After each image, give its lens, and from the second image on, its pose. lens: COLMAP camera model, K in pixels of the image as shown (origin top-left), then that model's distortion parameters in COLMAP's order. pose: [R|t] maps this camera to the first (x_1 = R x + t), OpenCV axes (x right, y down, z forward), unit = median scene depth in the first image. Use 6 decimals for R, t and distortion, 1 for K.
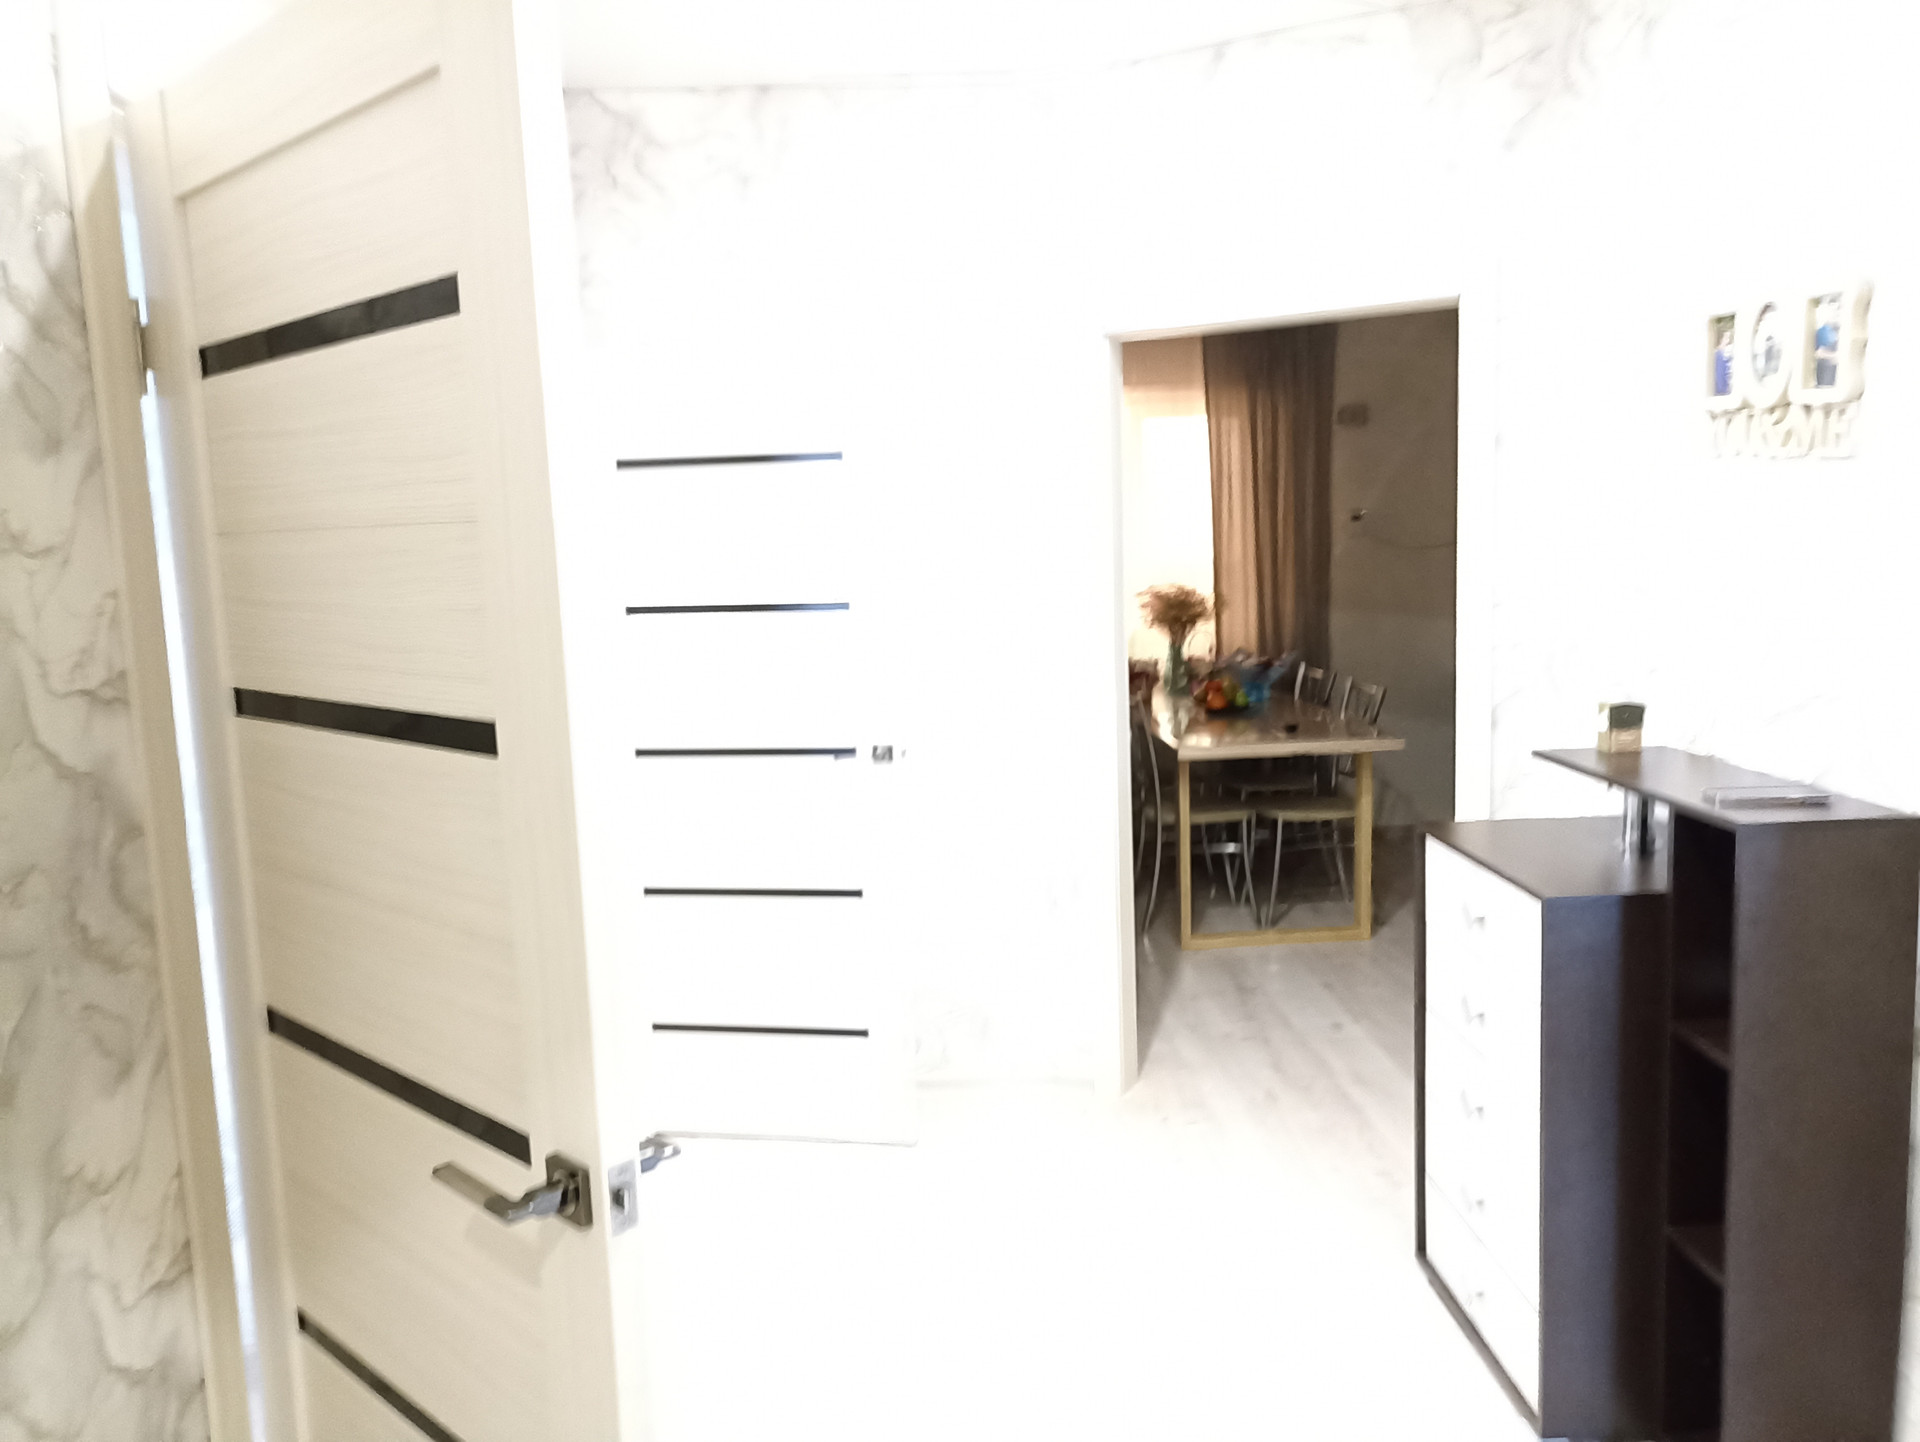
lens RADIAL K [[1409.3, 0, 960.0], [0, 1409.3, 721.0], [0, 0, 1]] dist [0.023307, -0.010803]
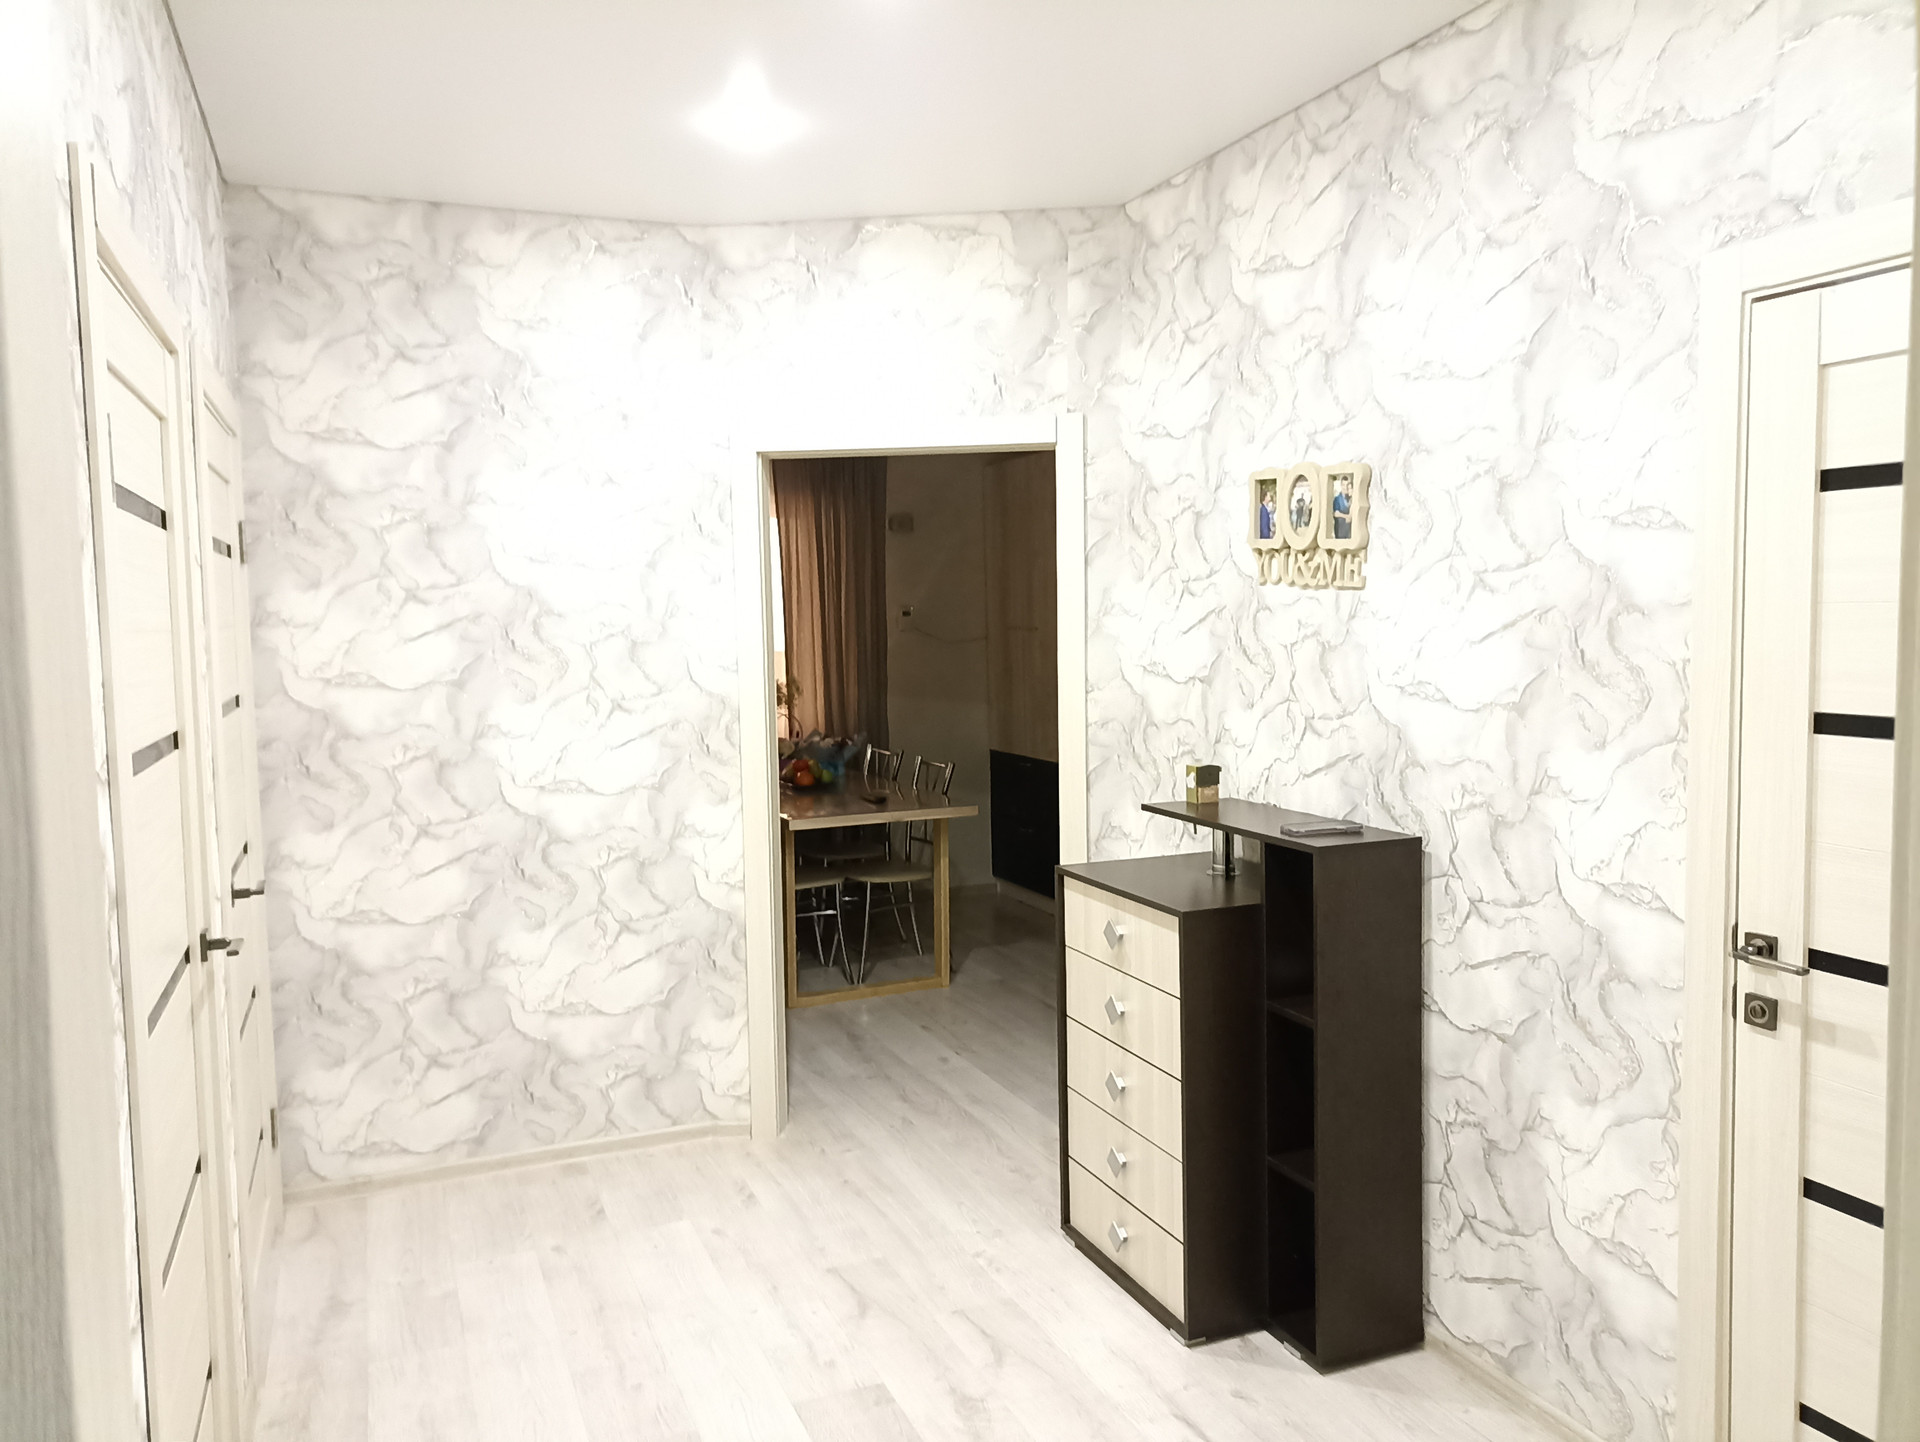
lens RADIAL K [[1409.3, 0, 960.0], [0, 1409.3, 721.0], [0, 0, 1]] dist [0.023307, -0.010803]
pose [[0.934722, -0.008625, 0.355275, -0.187252], [0.029904, 0.998069, -0.054447, 0.009116], [-0.354119, 0.061517, 0.933175, -0.125866]]
